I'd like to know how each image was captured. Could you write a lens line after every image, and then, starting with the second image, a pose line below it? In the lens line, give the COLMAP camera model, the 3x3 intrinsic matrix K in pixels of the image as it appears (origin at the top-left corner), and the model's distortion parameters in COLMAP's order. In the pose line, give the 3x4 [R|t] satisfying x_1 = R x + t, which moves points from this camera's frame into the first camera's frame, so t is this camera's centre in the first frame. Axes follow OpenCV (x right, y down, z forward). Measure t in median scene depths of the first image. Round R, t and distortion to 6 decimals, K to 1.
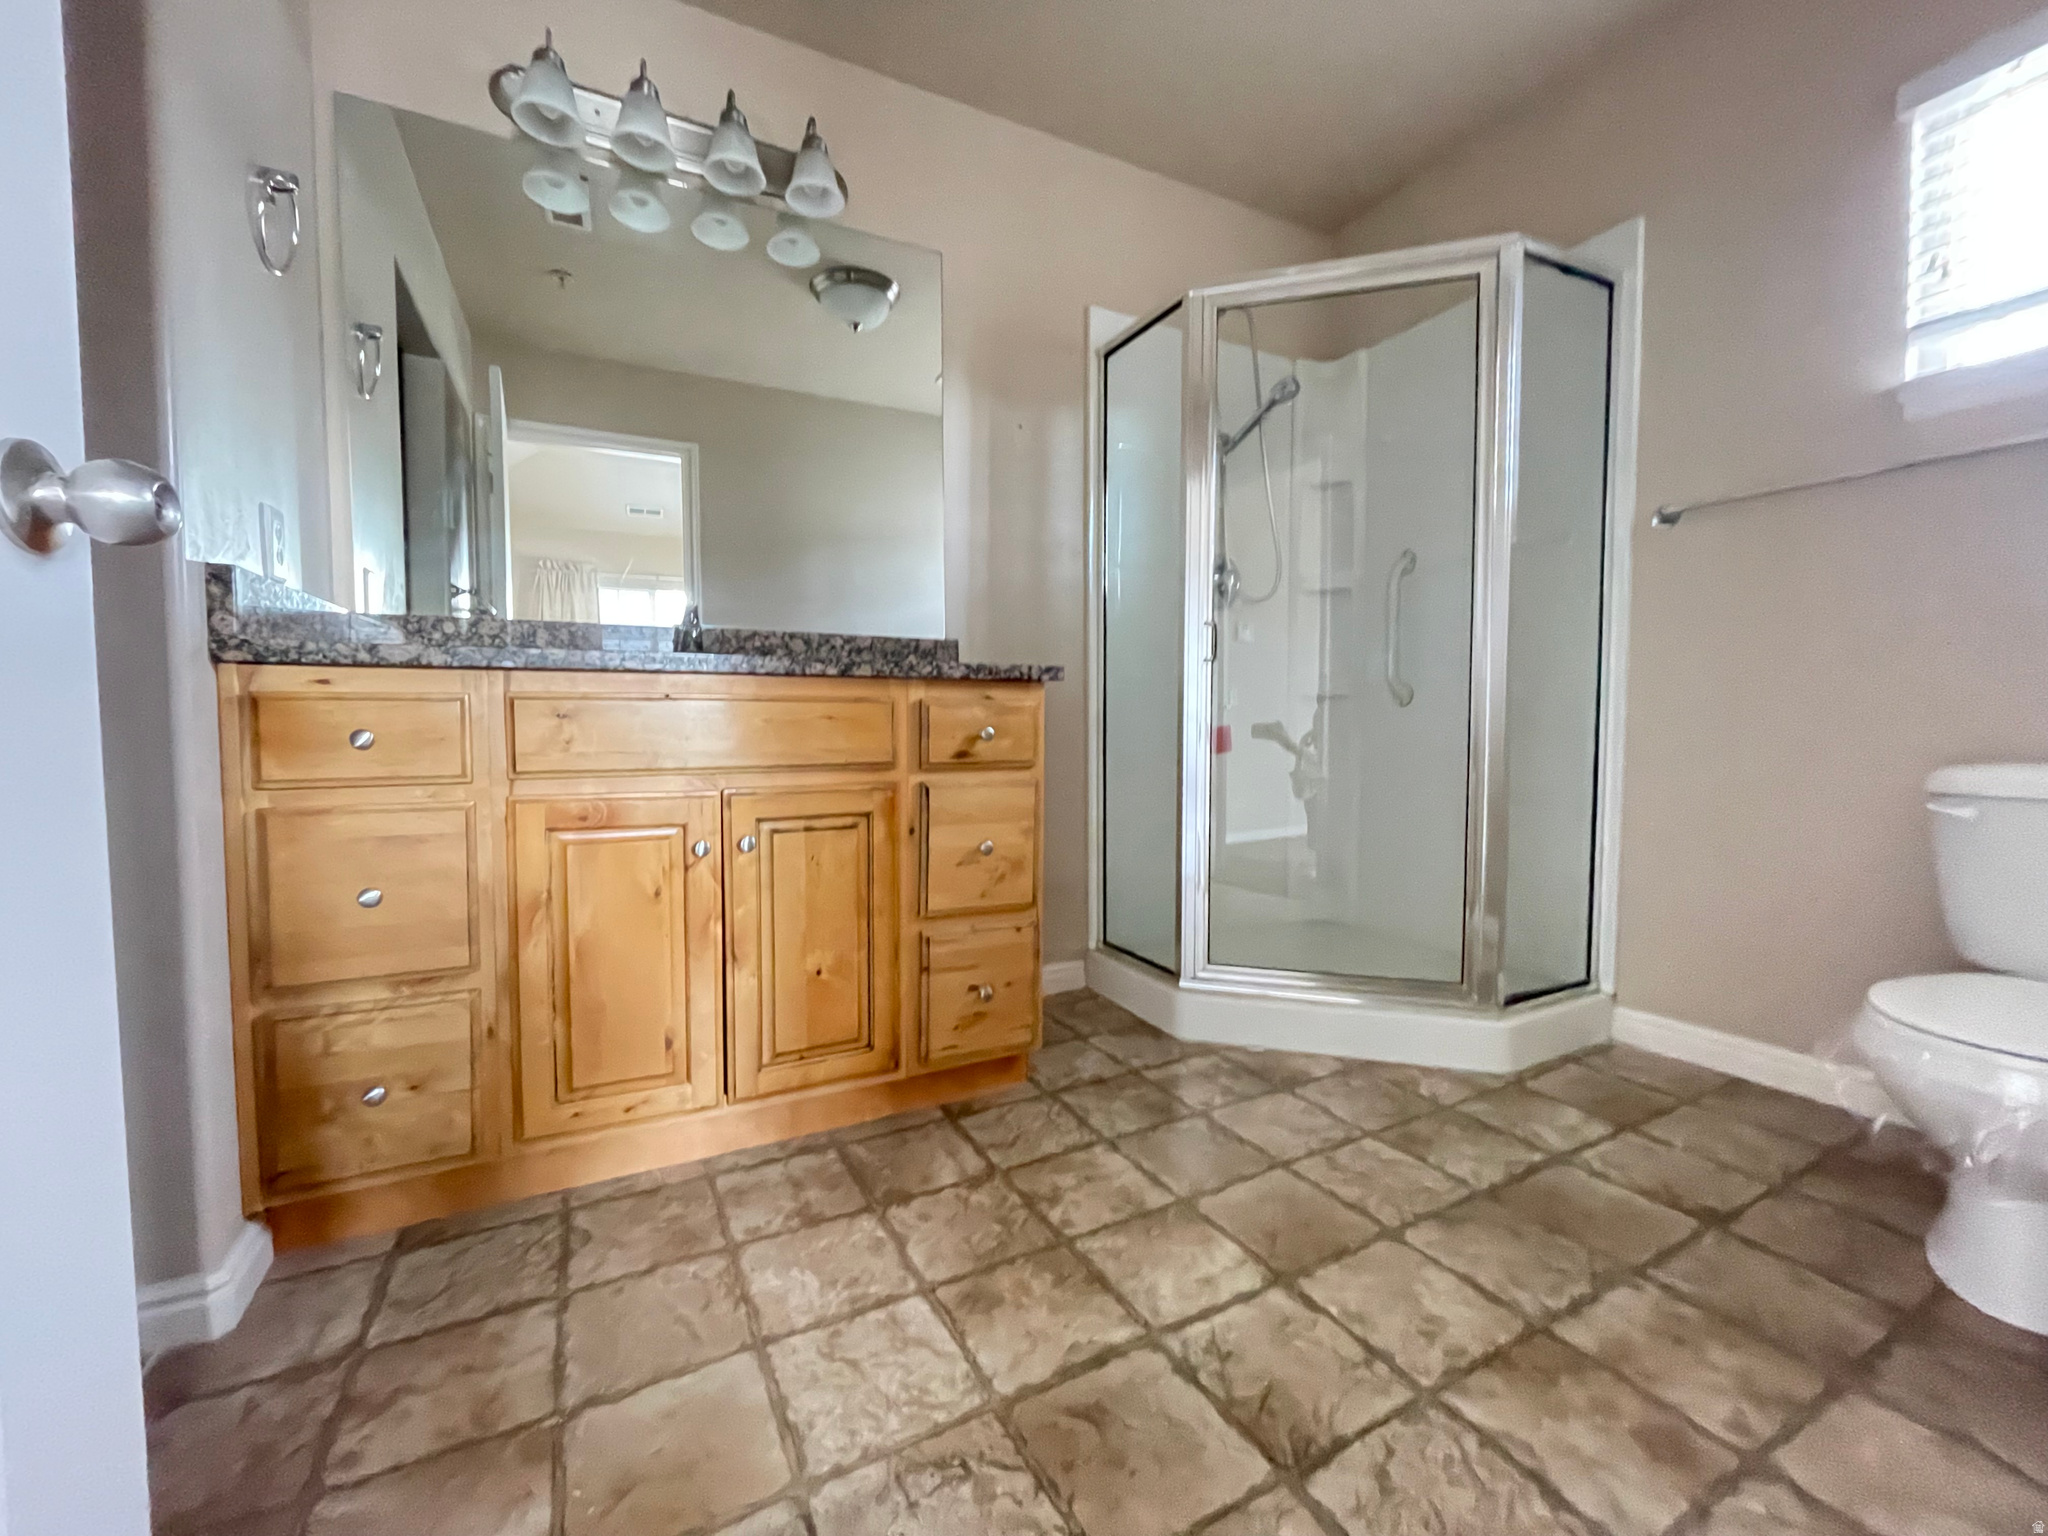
lens RADIAL K [[826.1, 0, 1029.3], [0, 826.1, 762.4], [0, 0, 1]] dist [-0.002990, -0.000667]
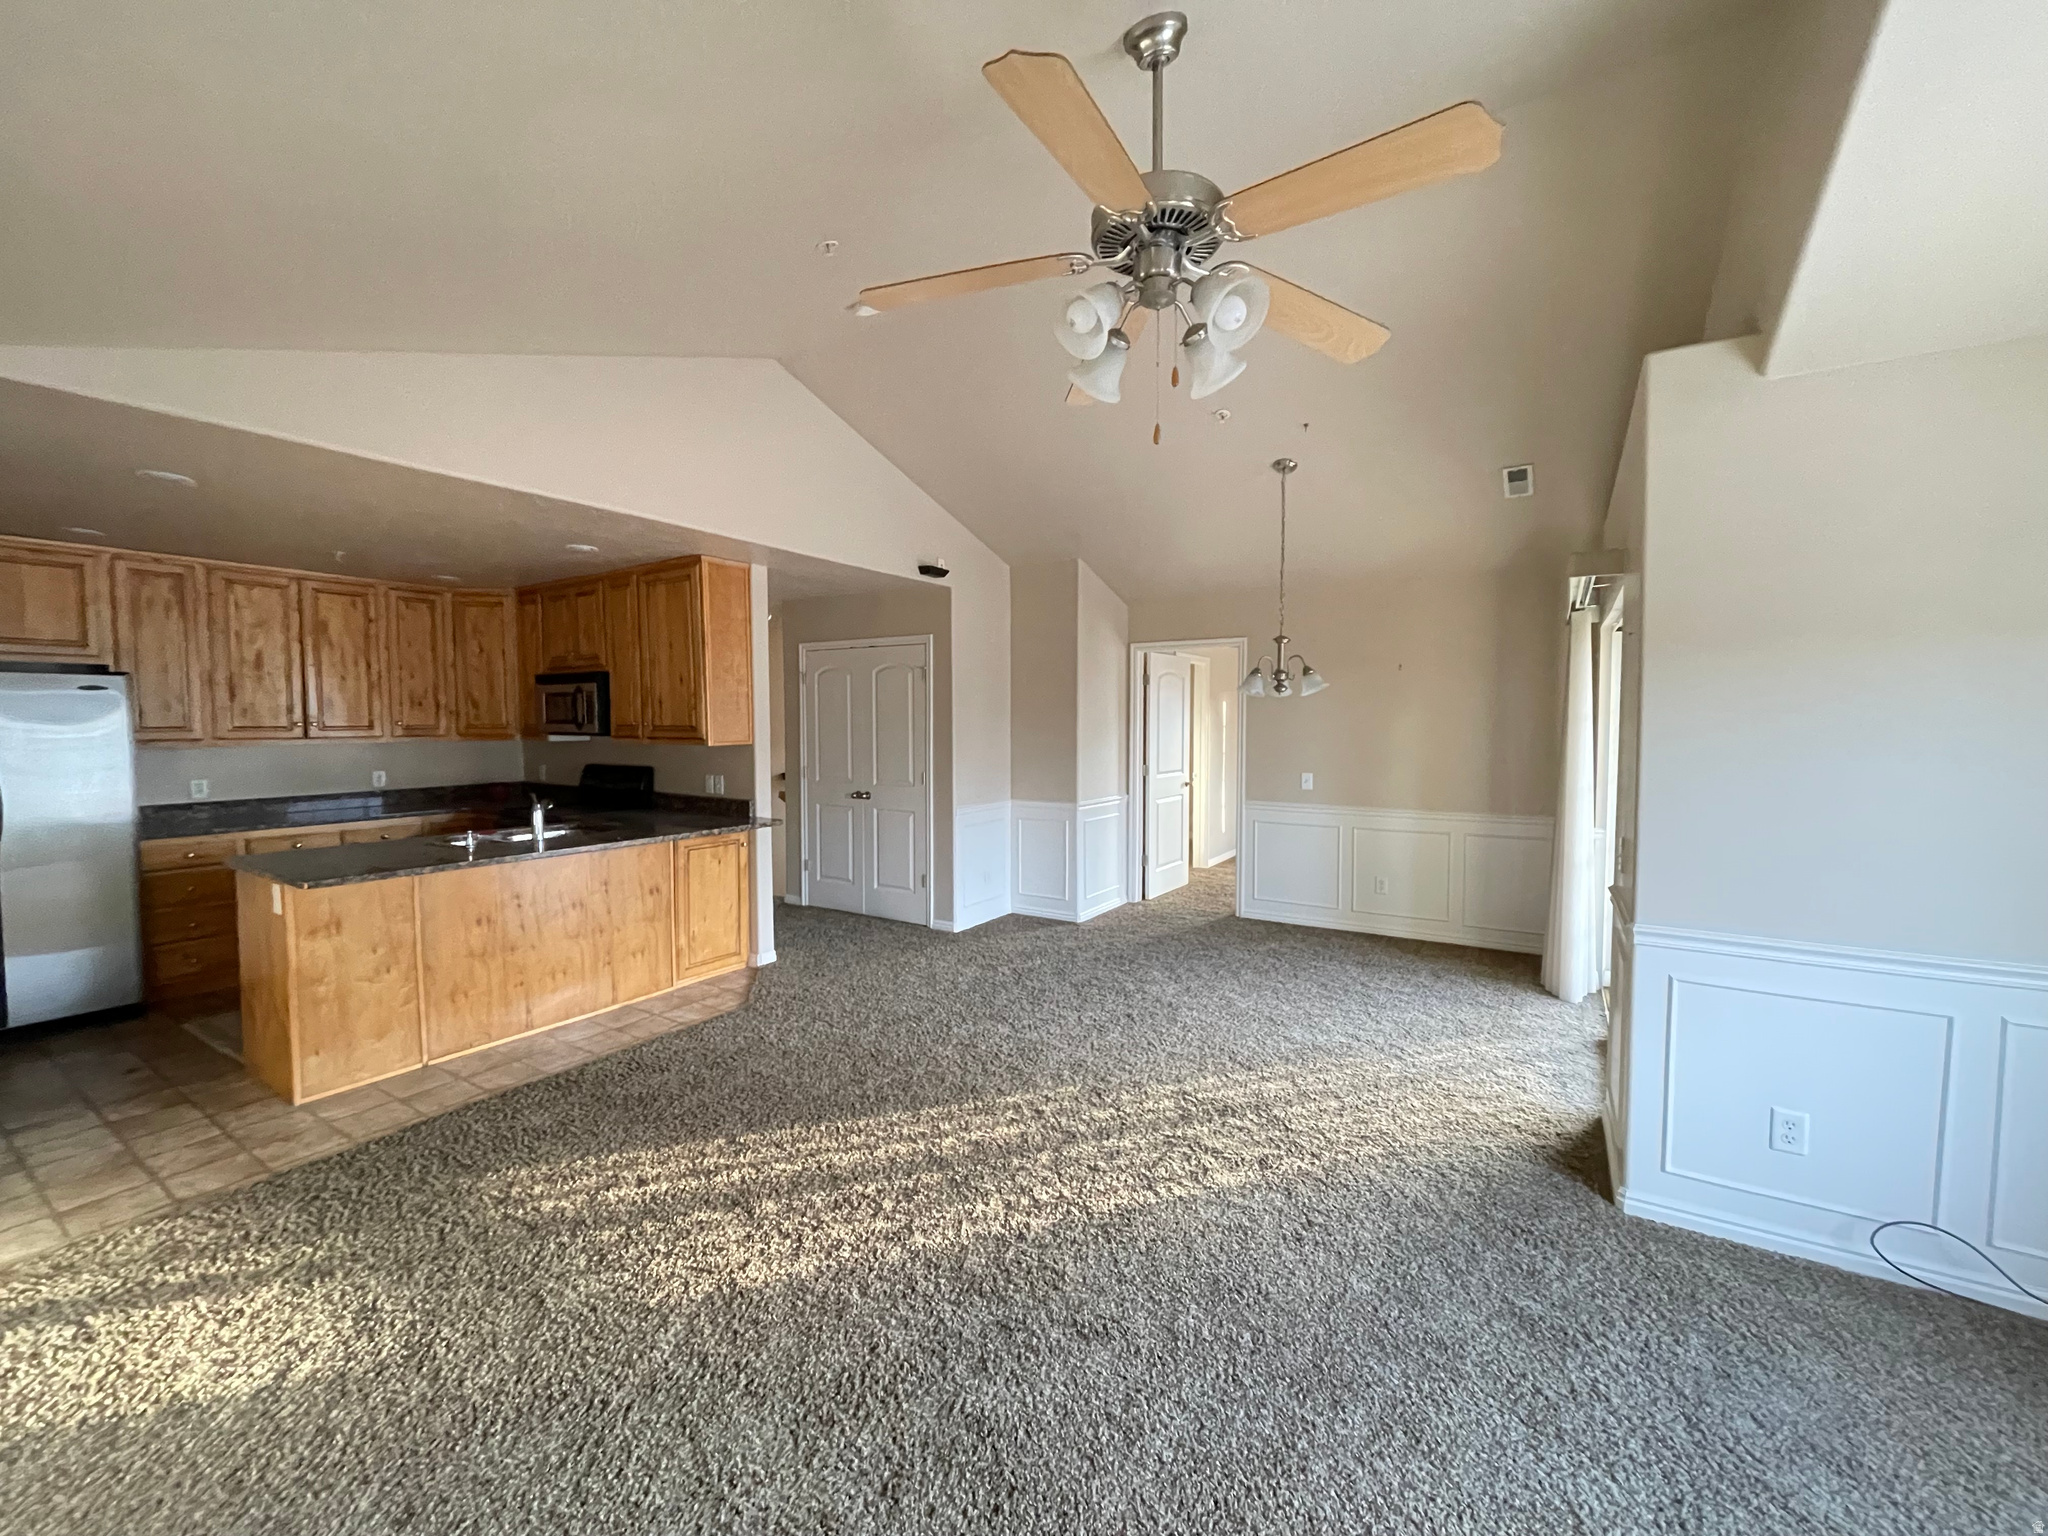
lens RADIAL K [[826.1, 0, 1020.8], [0, 826.1, 762.0], [0, 0, 1]] dist [-0.002990, -0.000667]
pose [[0.480518, 0.040656, -0.876042, 4.314045], [-0.040869, 0.998878, 0.023940, -0.772538], [0.876032, 0.024300, 0.481640, 2.466026]]
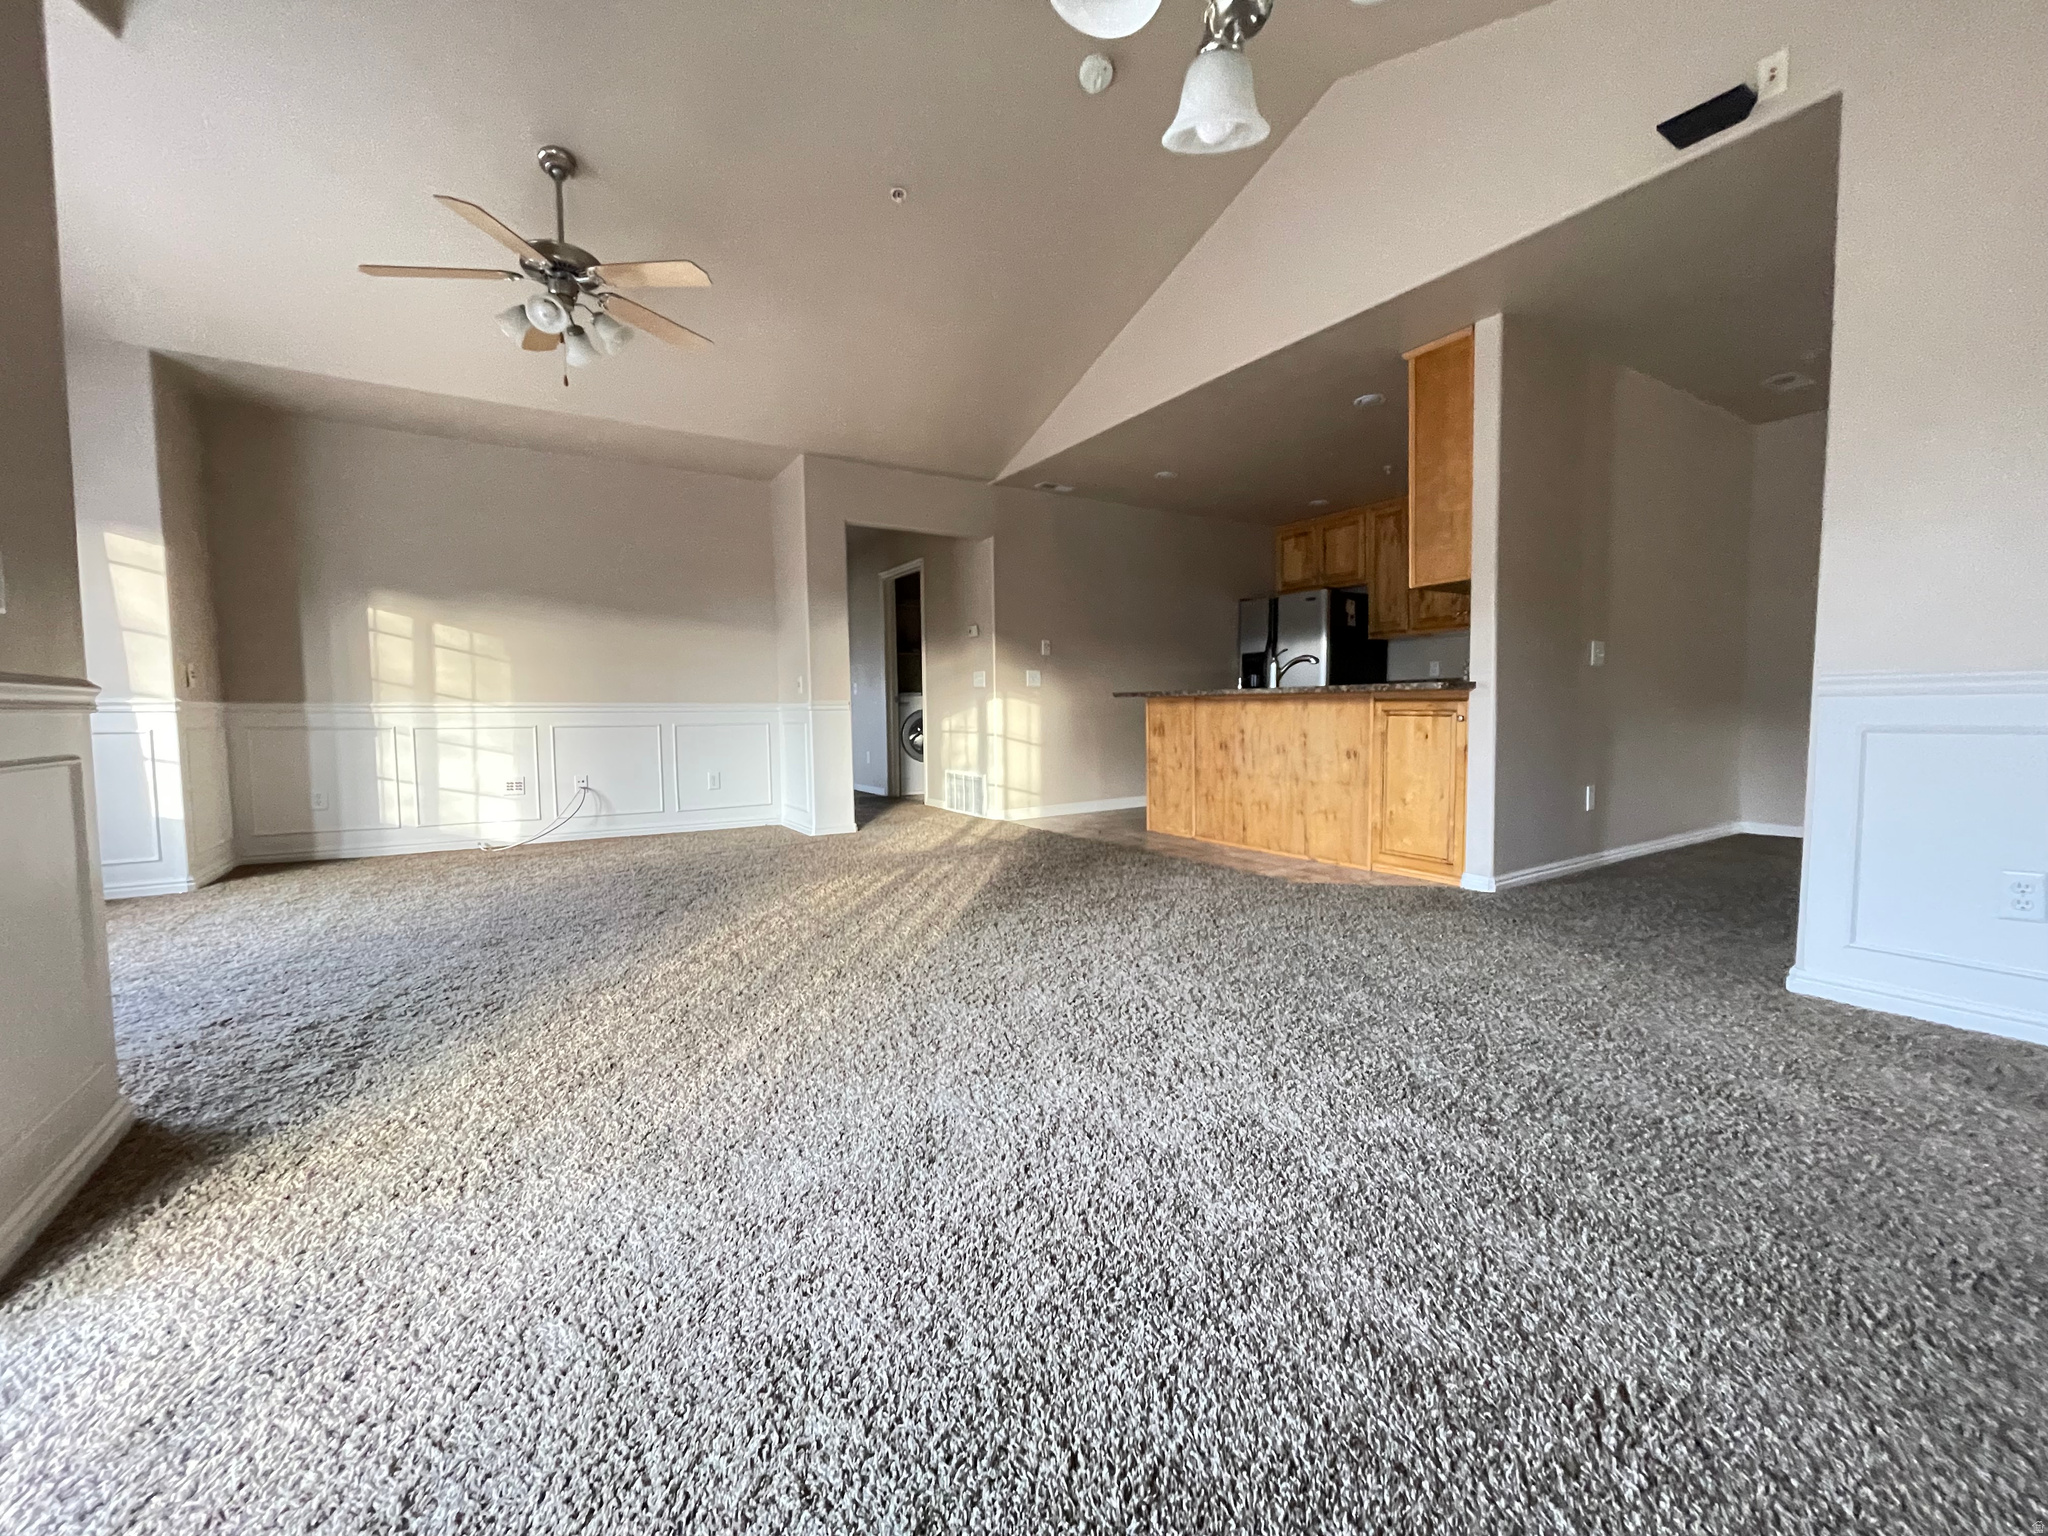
lens RADIAL K [[826.1, 0, 1018.9], [0, 826.1, 765.5], [0, 0, 1]] dist [-0.002990, -0.000667]
pose [[-0.998137, 0.013048, -0.059606, 1.558058], [0.005928, 0.992984, 0.118098, -0.359345], [0.060729, 0.117524, -0.991211, 6.659994]]
